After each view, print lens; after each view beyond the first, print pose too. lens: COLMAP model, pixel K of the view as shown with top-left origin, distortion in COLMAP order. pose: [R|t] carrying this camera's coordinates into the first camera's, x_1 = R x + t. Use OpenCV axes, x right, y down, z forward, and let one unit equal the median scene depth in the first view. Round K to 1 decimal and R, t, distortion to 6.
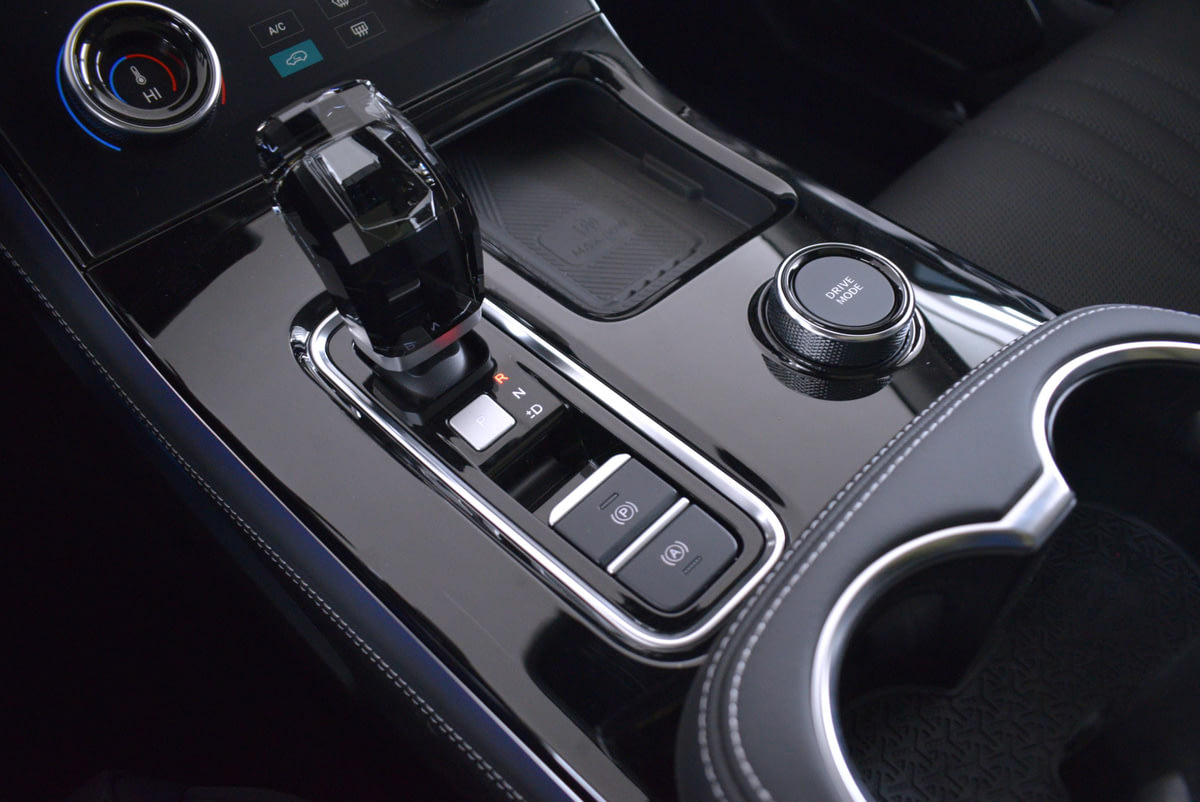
lens RADIAL K [[940.3, 0, 600.0], [0, 940.3, 401.0], [0, 0, 1]] dist [-0.008852, -0.007624]
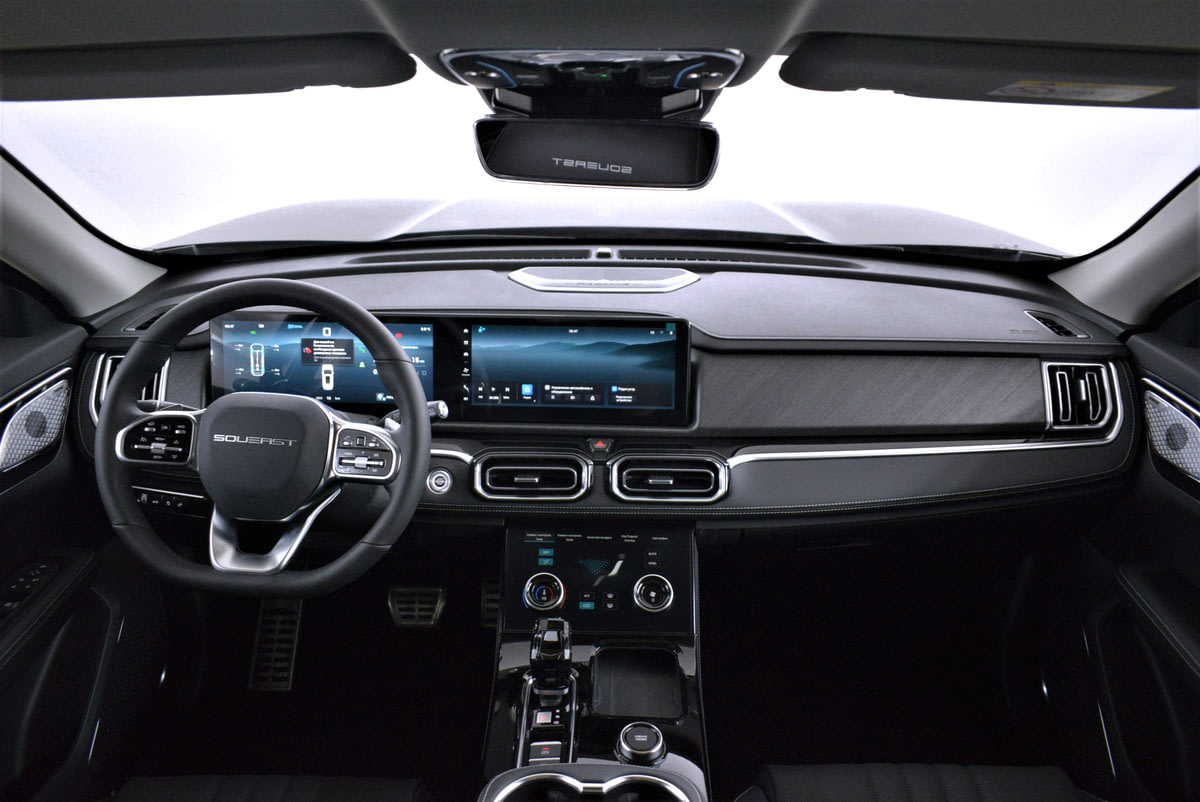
lens RADIAL K [[918.9, 0, 584.6], [0, 918.9, 403.5], [0, 0, 1]] dist [-0.003807, 0.002217]
pose [[0.667547, 0.248454, -0.701891, 1.912524], [-0.563593, 0.784640, -0.258270, -0.089219], [0.486564, 0.567988, 0.663811, -1.688944]]
